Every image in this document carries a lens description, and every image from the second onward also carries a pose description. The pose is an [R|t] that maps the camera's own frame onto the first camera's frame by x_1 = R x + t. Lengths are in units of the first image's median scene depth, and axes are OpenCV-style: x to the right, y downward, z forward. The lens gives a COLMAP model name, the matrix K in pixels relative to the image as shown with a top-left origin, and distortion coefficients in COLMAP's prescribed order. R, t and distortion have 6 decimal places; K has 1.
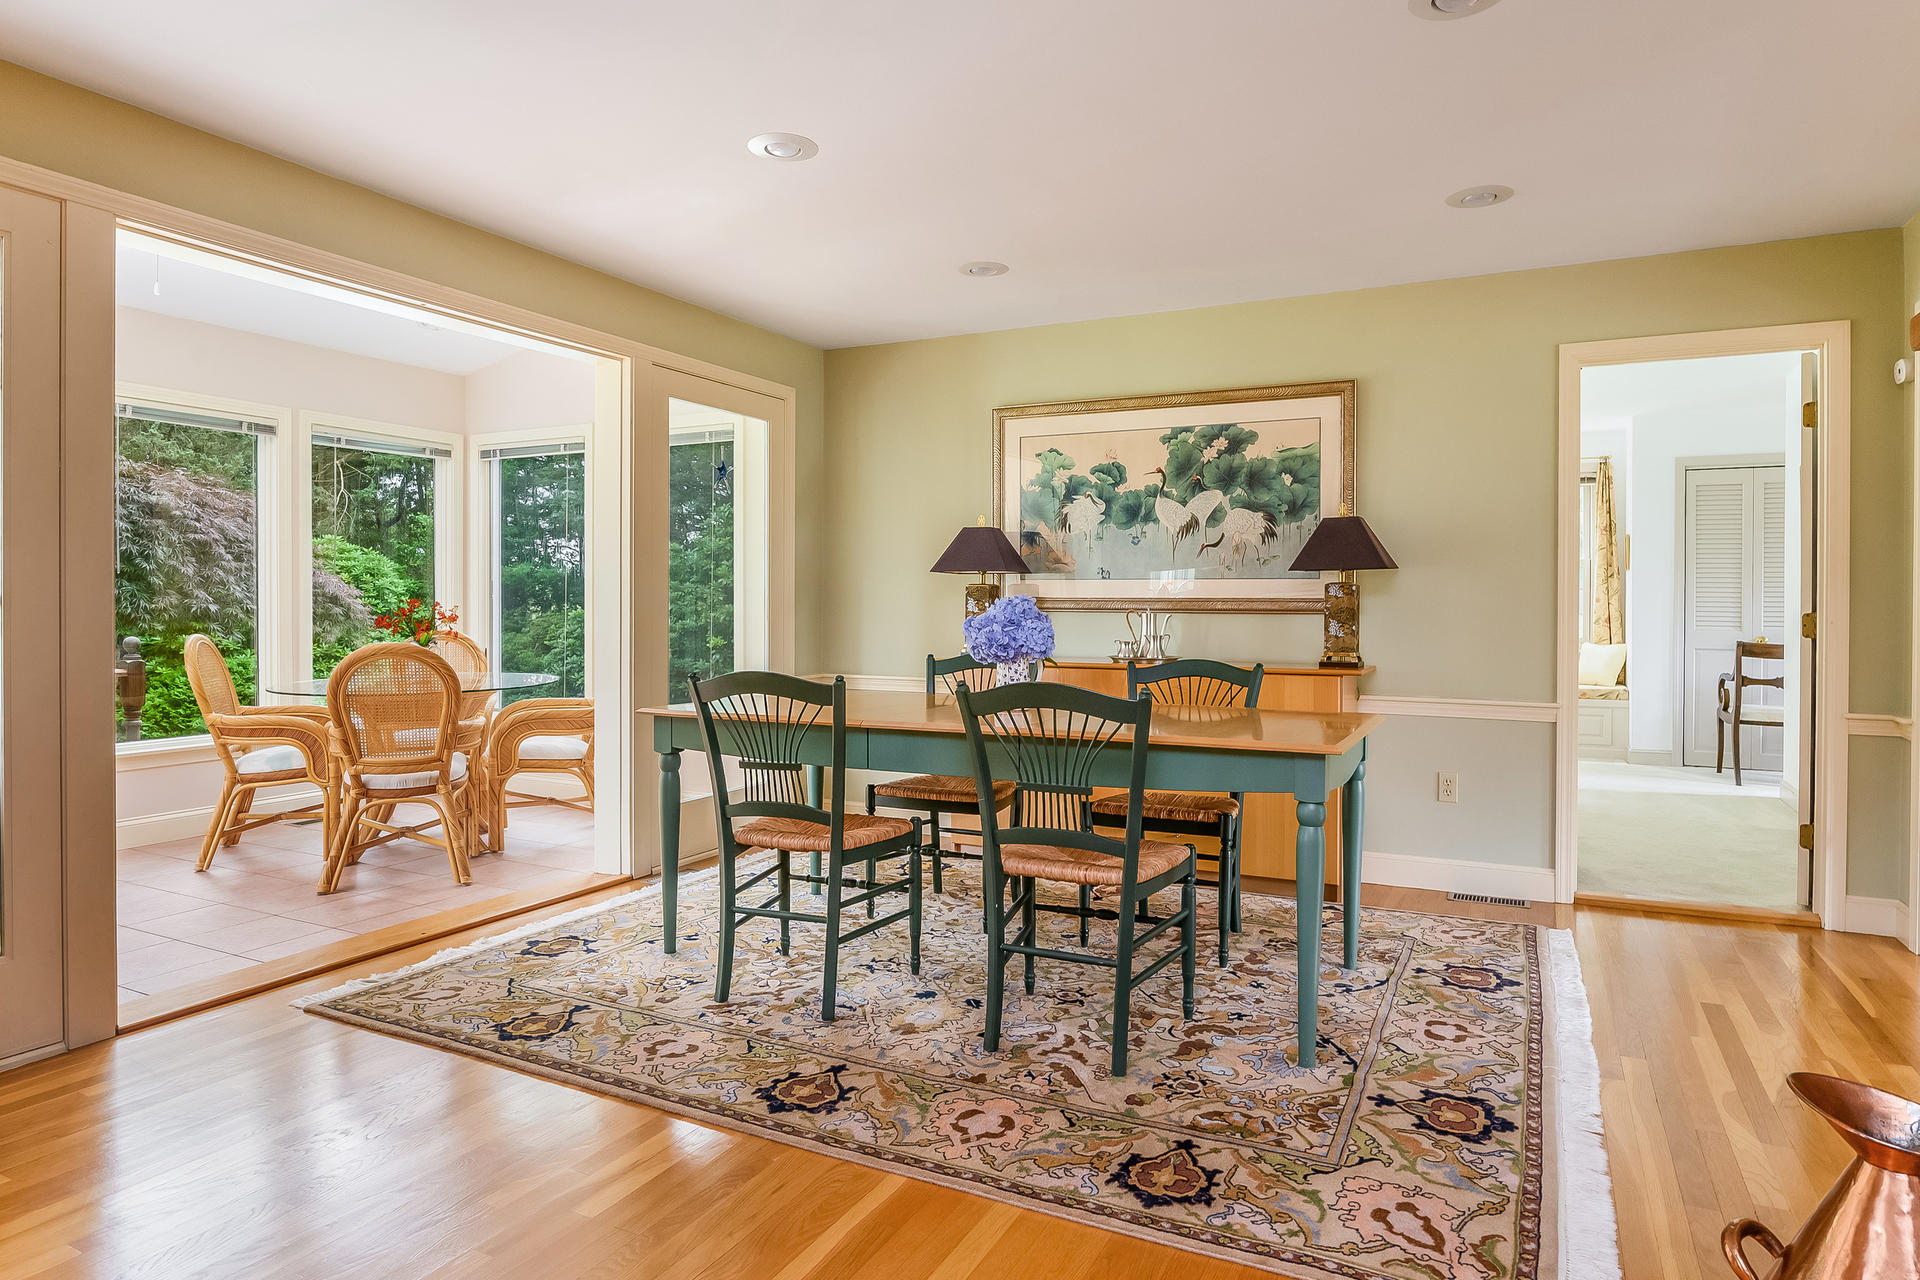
lens RADIAL K [[1121.8, 0, 966.2], [0, 1121.8, 602.7], [0, 0, 1]] dist [-0.026122, -0.000912]
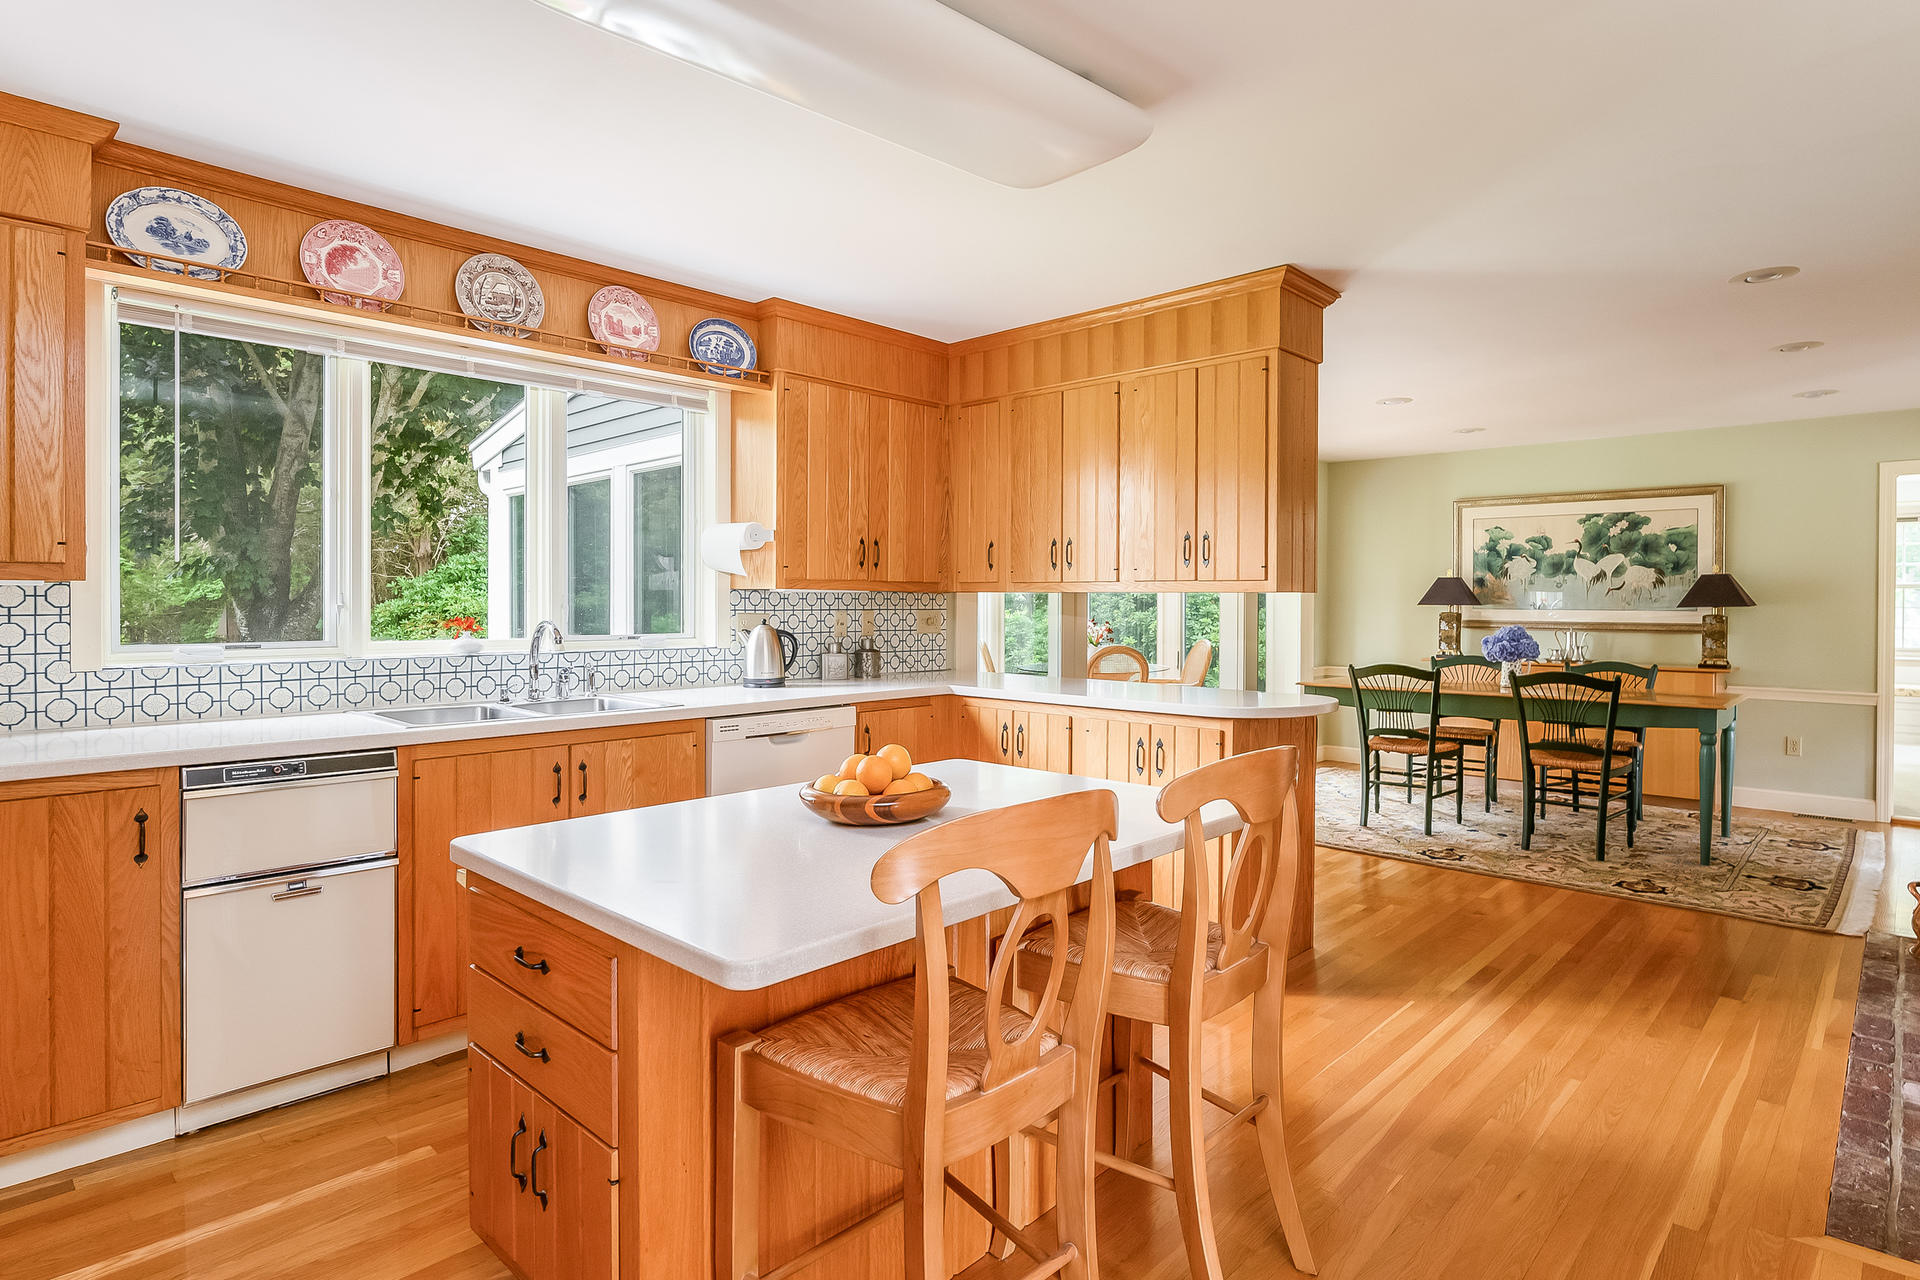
lens RADIAL K [[996.8, 0, 967.7], [0, 996.8, 612.7], [0, 0, 1]] dist [-0.004576, -0.002740]
pose [[0.956019, -0.000302, -0.293305, -0.253194], [0.003397, 0.999944, 0.010044, -0.036174], [0.293286, -0.010599, 0.955966, -0.633156]]
